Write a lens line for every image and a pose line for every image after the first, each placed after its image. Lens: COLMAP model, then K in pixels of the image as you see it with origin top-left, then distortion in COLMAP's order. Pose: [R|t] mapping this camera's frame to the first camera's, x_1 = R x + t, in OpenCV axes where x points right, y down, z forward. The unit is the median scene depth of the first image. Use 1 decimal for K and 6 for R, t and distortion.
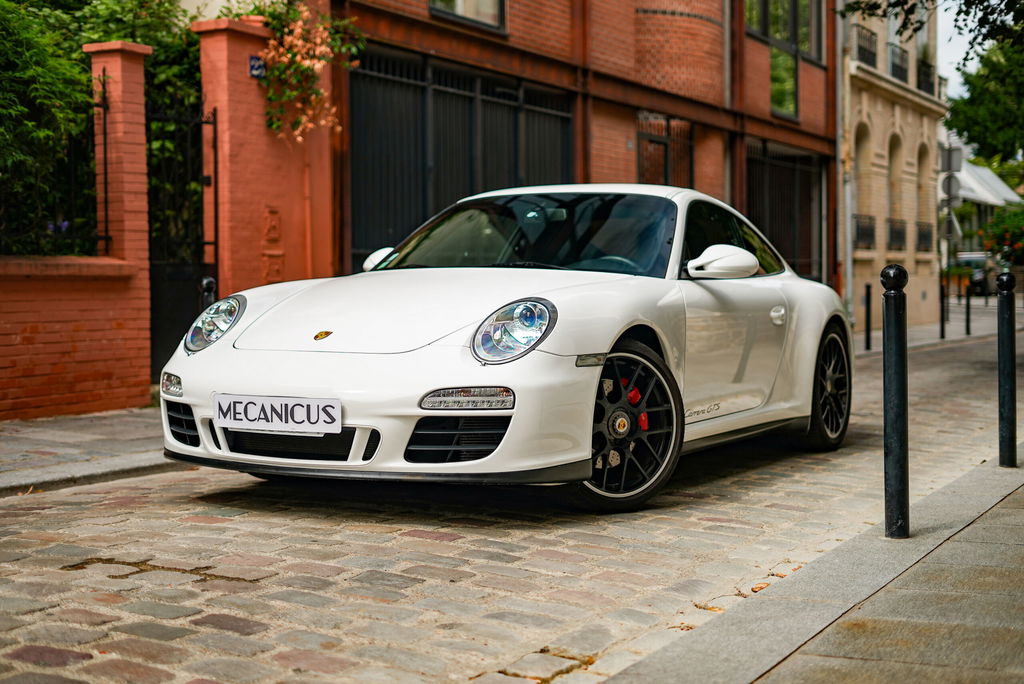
lens RADIAL K [[1536.5, 0, 513.6], [0, 1536.5, 341.2], [0, 0, 1]] dist [-0.025026, 0.033234]
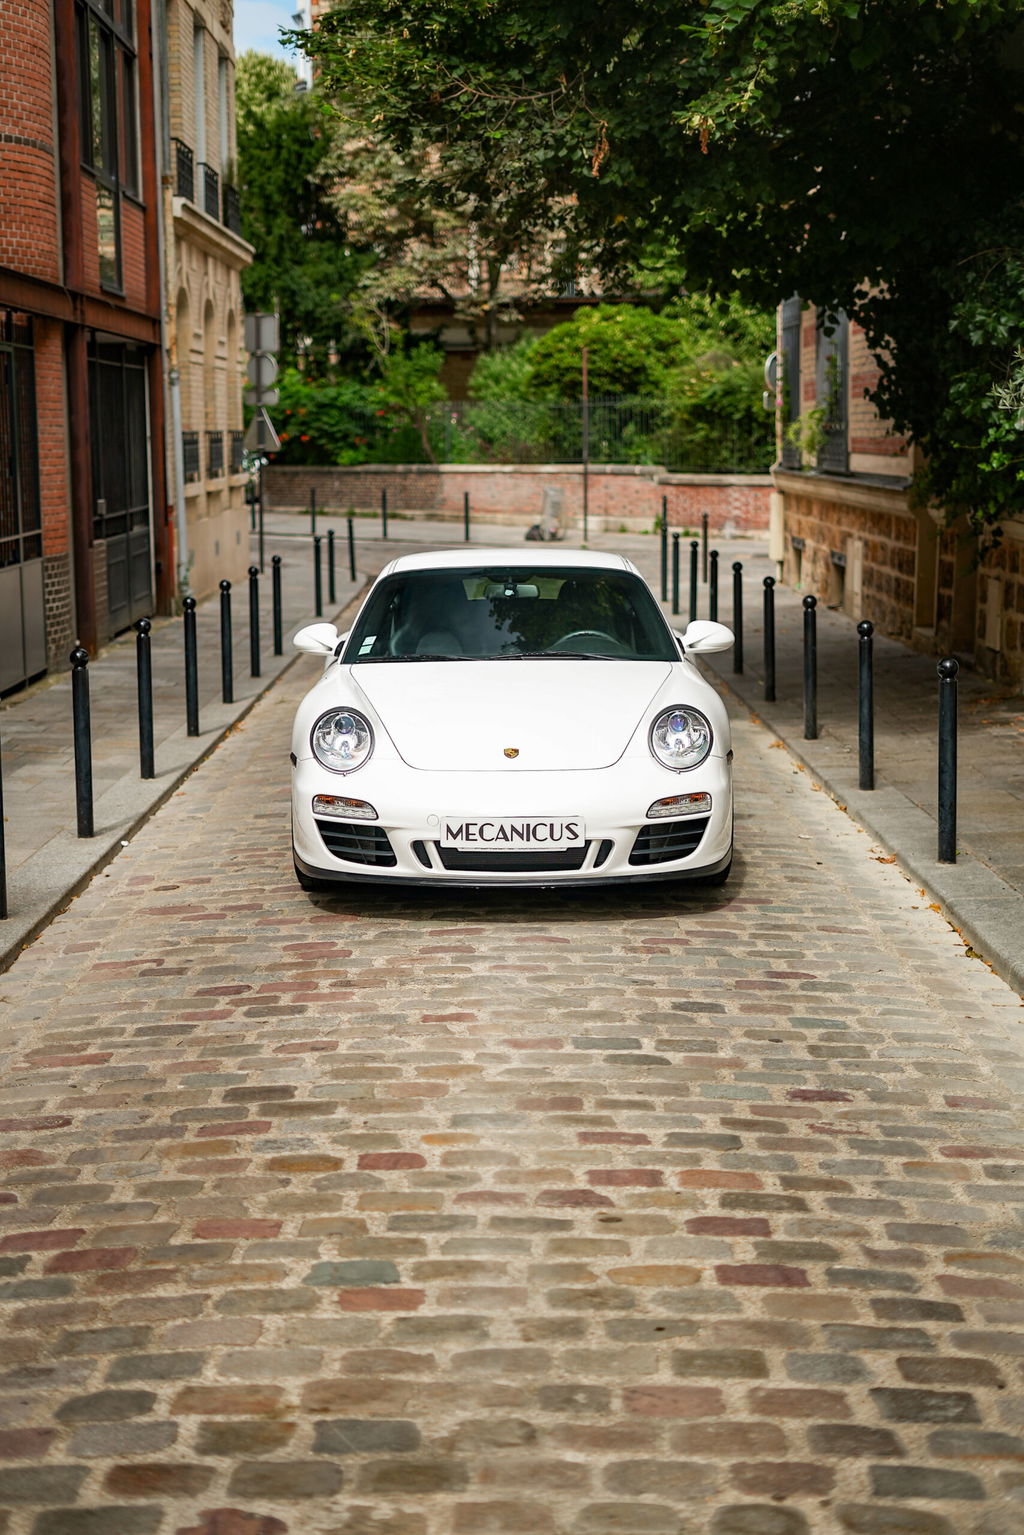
lens RADIAL K [[2320.7, 0, 504.8], [0, 2320.7, 760.7], [0, 0, 1]] dist [-0.010389, 0.006832]
pose [[0.886814, -0.069720, 0.456836, -0.275550], [0.025259, 0.994389, 0.102724, -0.091981], [-0.461435, -0.079557, 0.883600, 0.092078]]
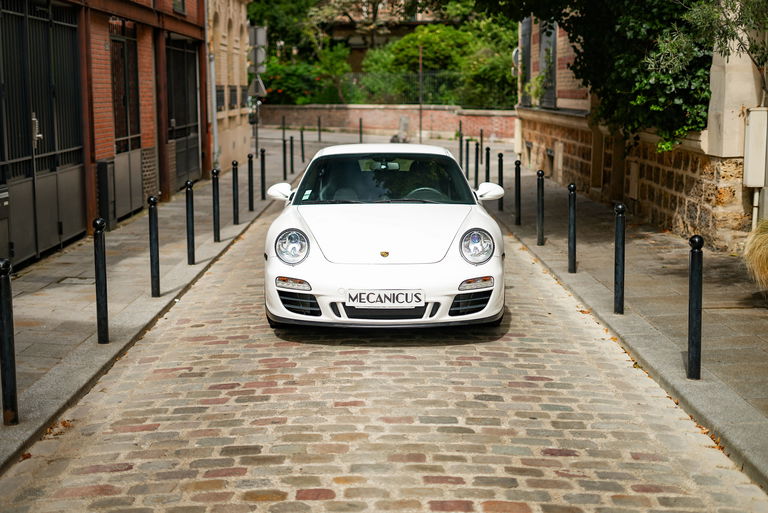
lens RADIAL K [[1139.8, 0, 387.1], [0, 1139.8, 256.6], [0, 0, 1]] dist [-0.010108, -0.009885]
pose [[0.883859, -0.067071, 0.462920, -0.238529], [0.019501, 0.994090, 0.106798, -0.087558], [-0.467347, -0.085367, 0.879943, 0.166506]]
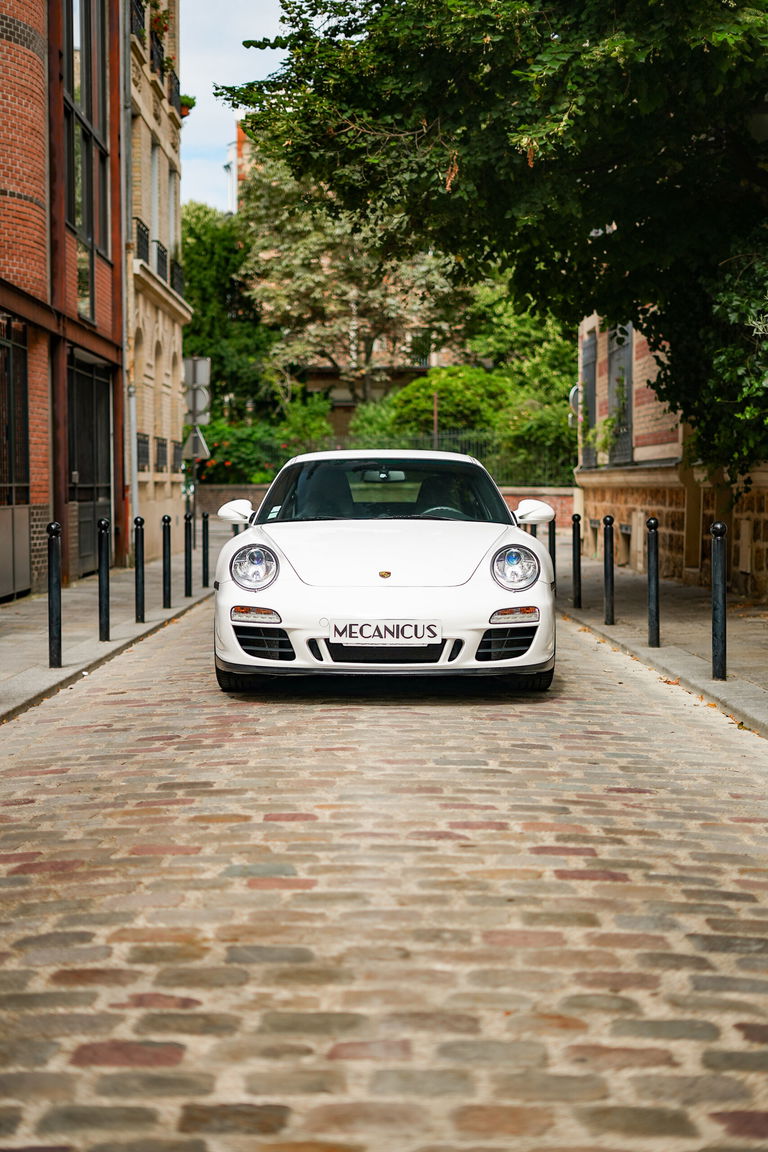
lens RADIAL K [[1716.8, 0, 383.3], [0, 1716.8, 581.4], [0, 0, 1]] dist [-0.013568, -0.014812]
pose [[0.884445, -0.022517, 0.466101, -0.265489], [0.017287, 0.999731, 0.015492, -0.020194], [-0.466324, -0.005645, 0.884596, 0.121325]]
